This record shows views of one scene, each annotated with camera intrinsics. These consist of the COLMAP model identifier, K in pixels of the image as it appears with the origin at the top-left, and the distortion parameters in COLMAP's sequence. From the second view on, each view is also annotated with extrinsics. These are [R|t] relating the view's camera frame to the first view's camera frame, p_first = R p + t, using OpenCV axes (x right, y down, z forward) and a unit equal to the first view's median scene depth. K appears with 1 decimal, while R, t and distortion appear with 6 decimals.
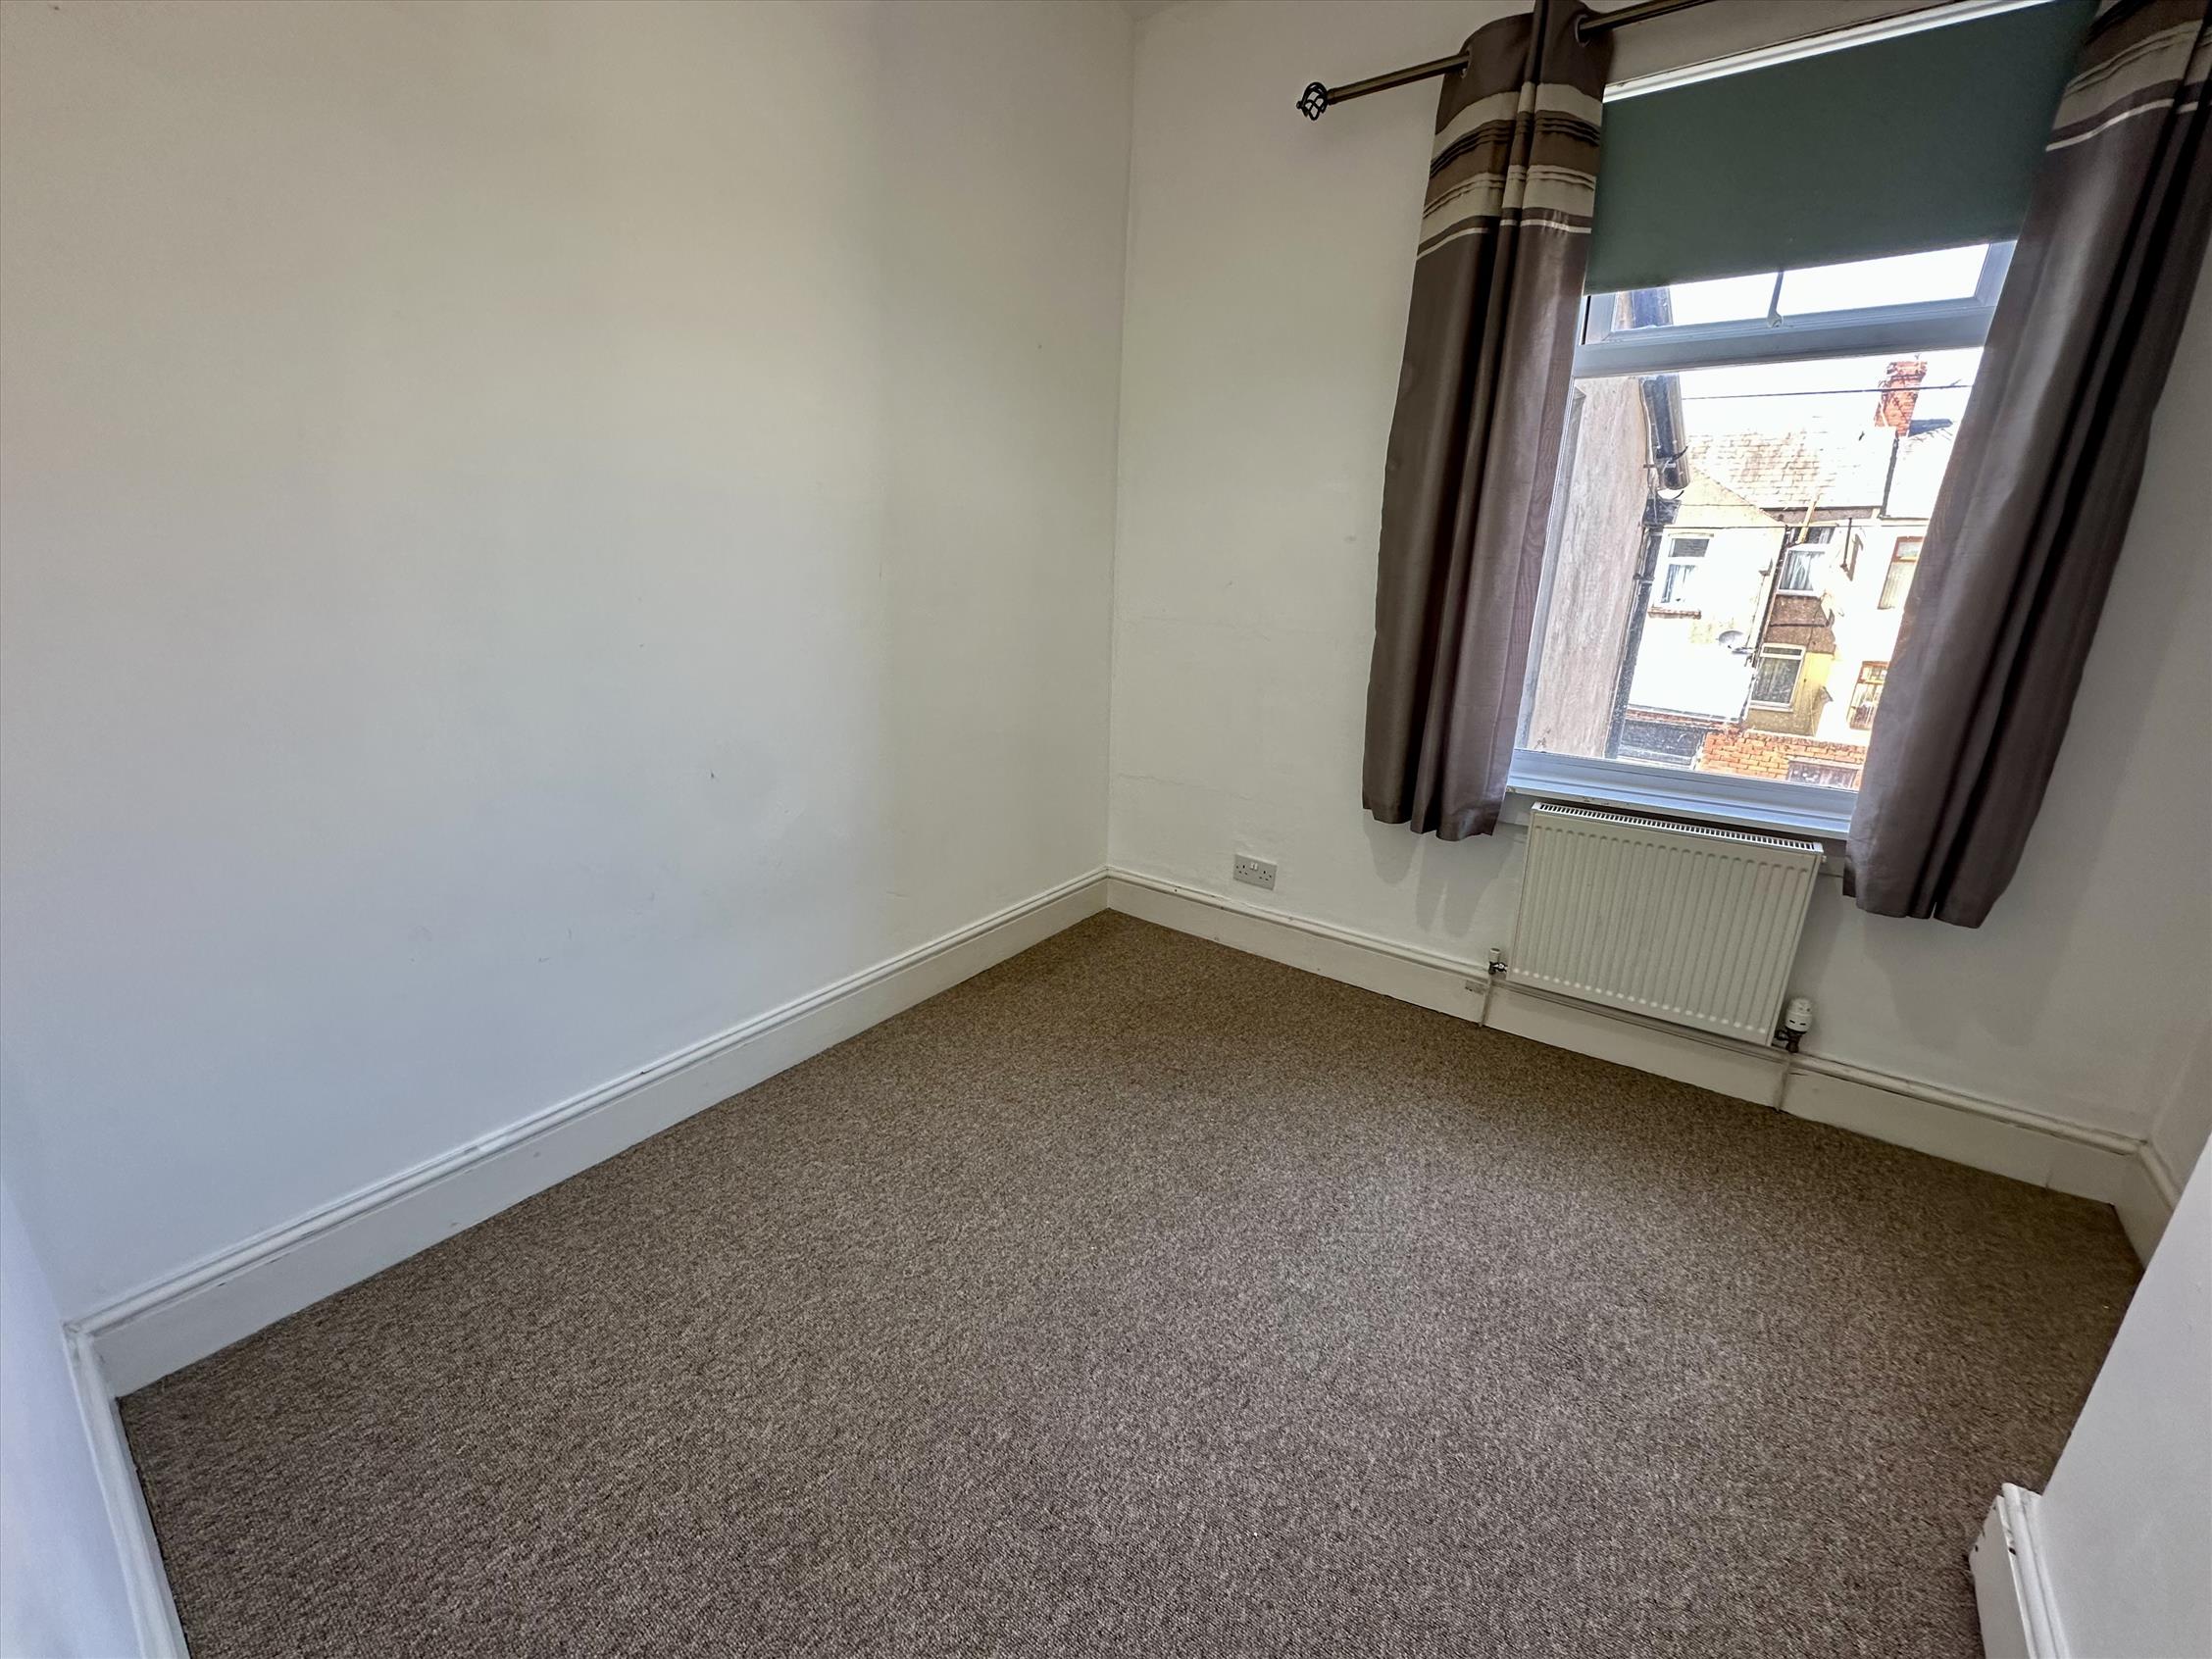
lens RADIAL K [[883.7, 0, 1101.7], [0, 883.7, 824.7], [0, 0, 1]] dist [-0.003574, 0.000691]
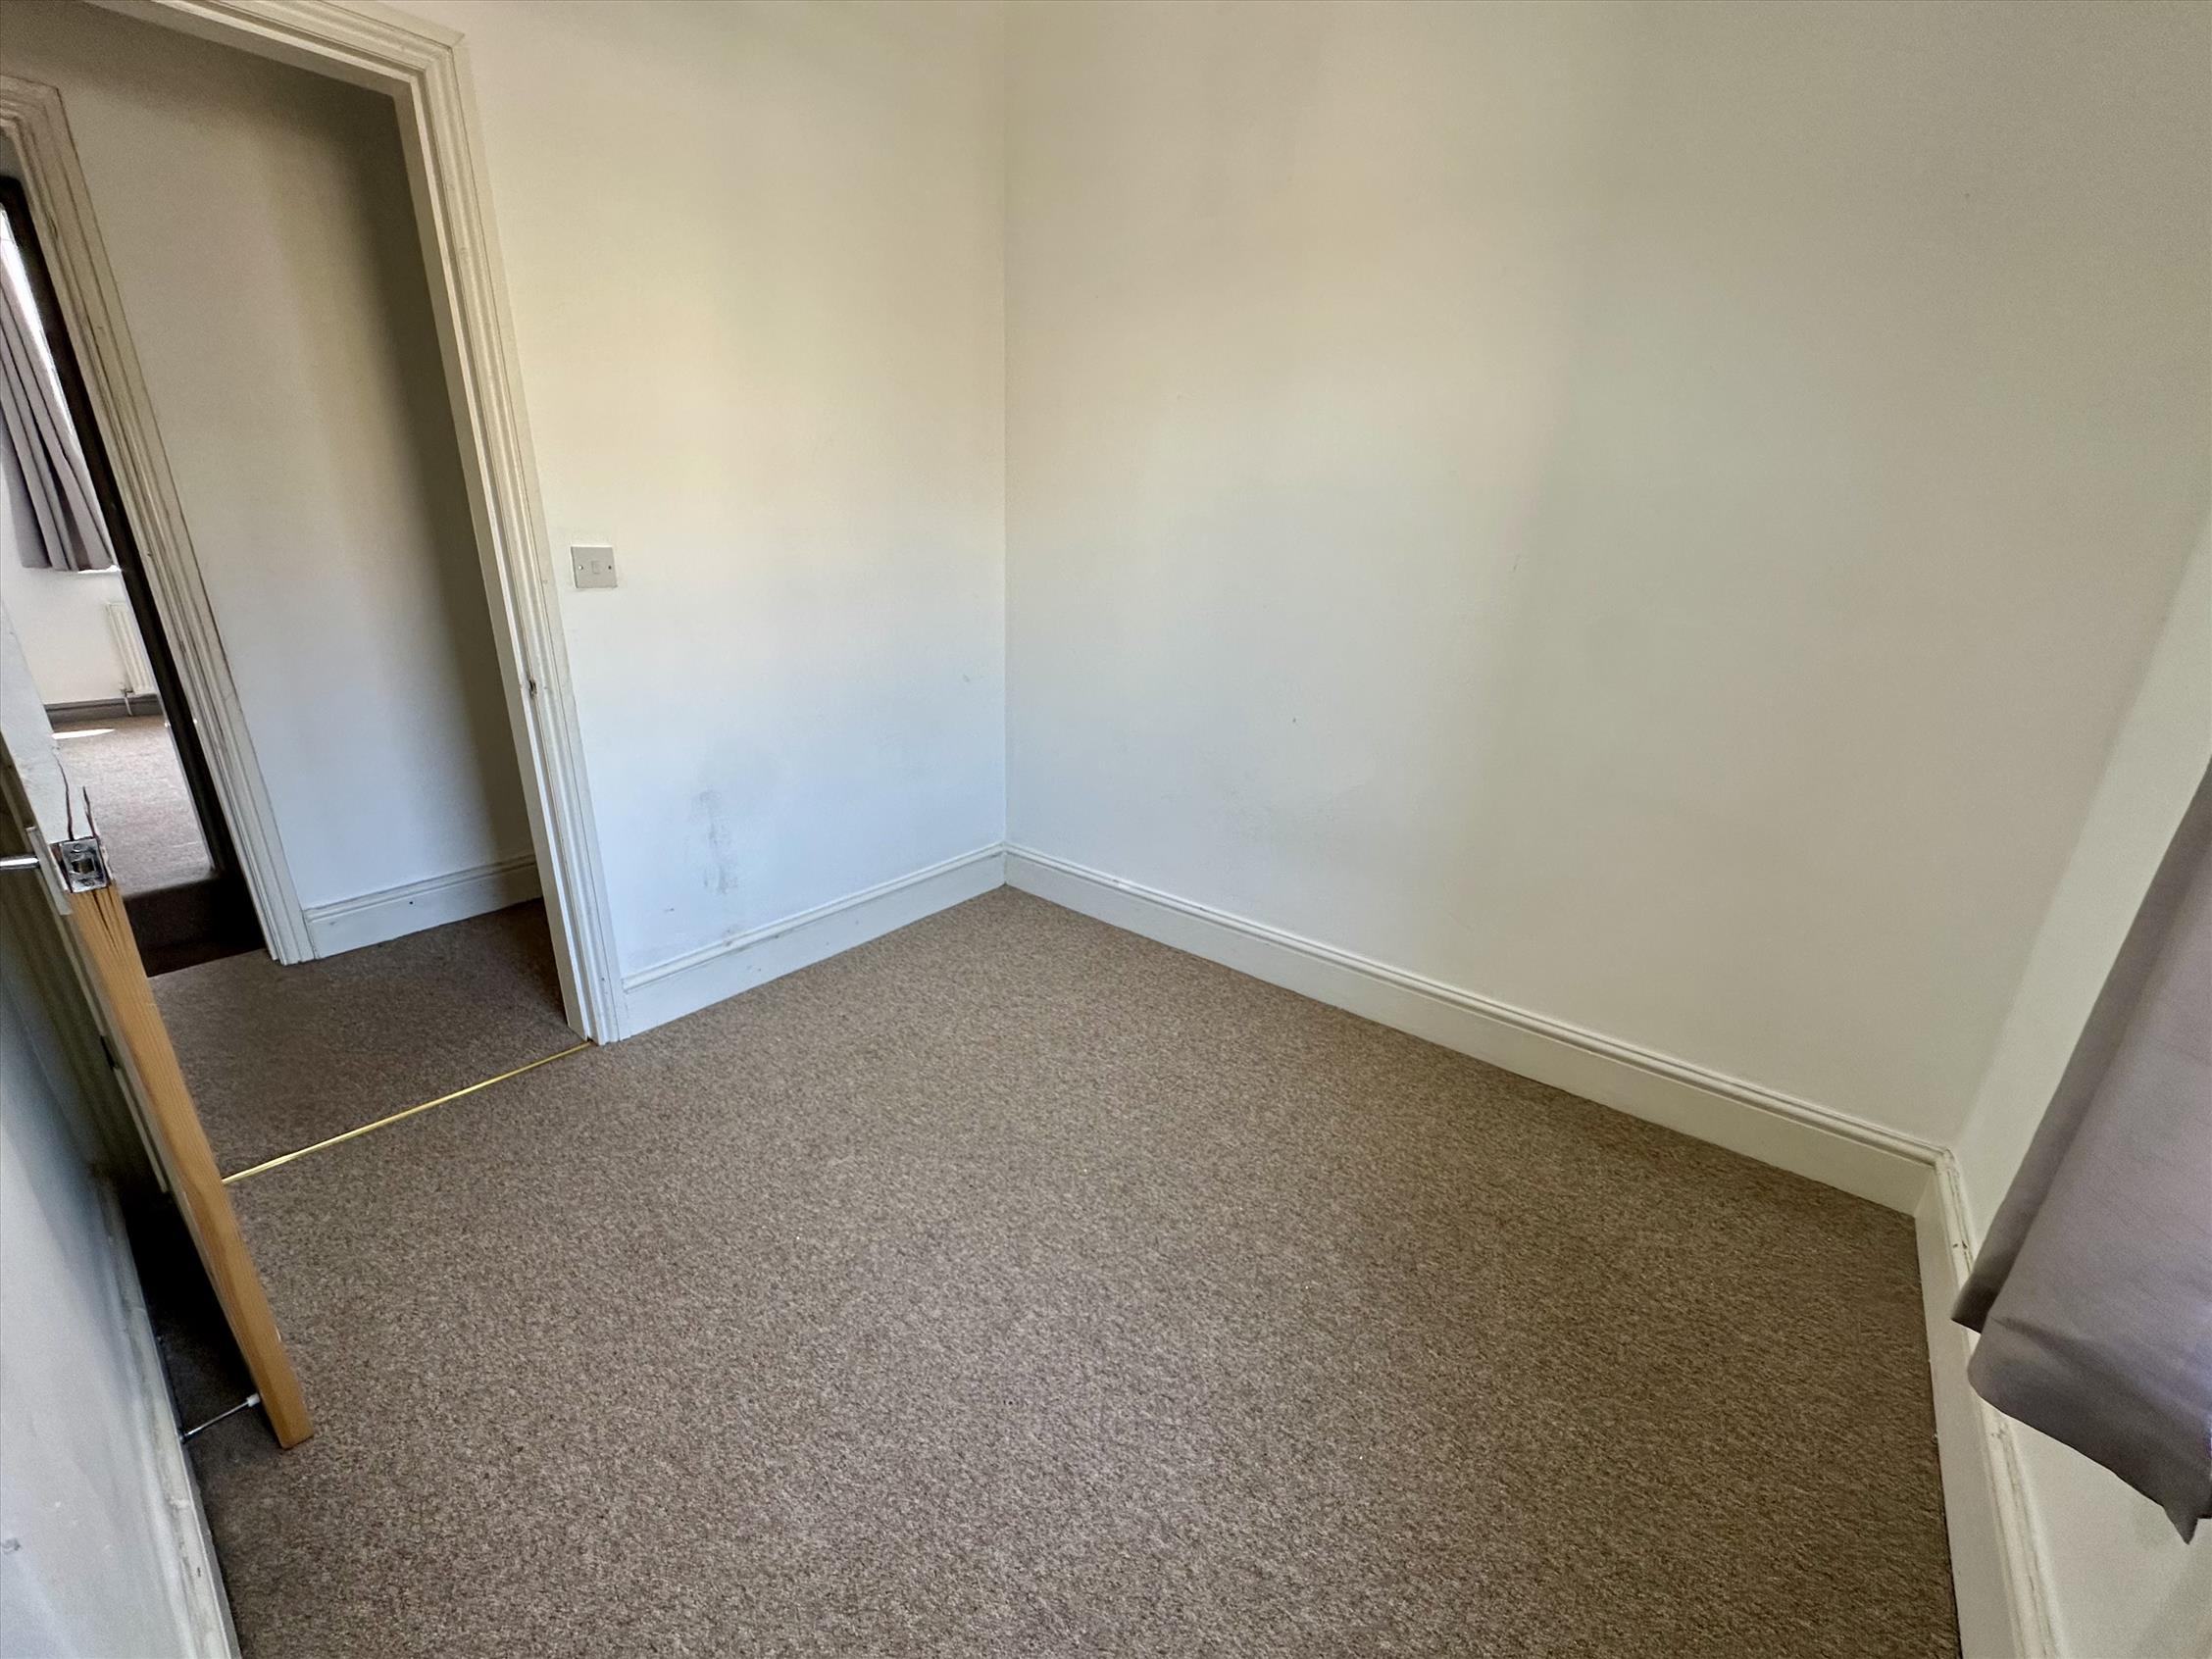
lens RADIAL K [[883.7, 0, 1101.7], [0, 883.7, 824.7], [0, 0, 1]] dist [-0.003574, 0.000691]
pose [[-0.030376, 0.295957, -0.954718, 1.068624], [-0.326430, 0.899850, 0.289334, -0.263076], [0.944733, 0.320437, 0.069275, 0.963827]]
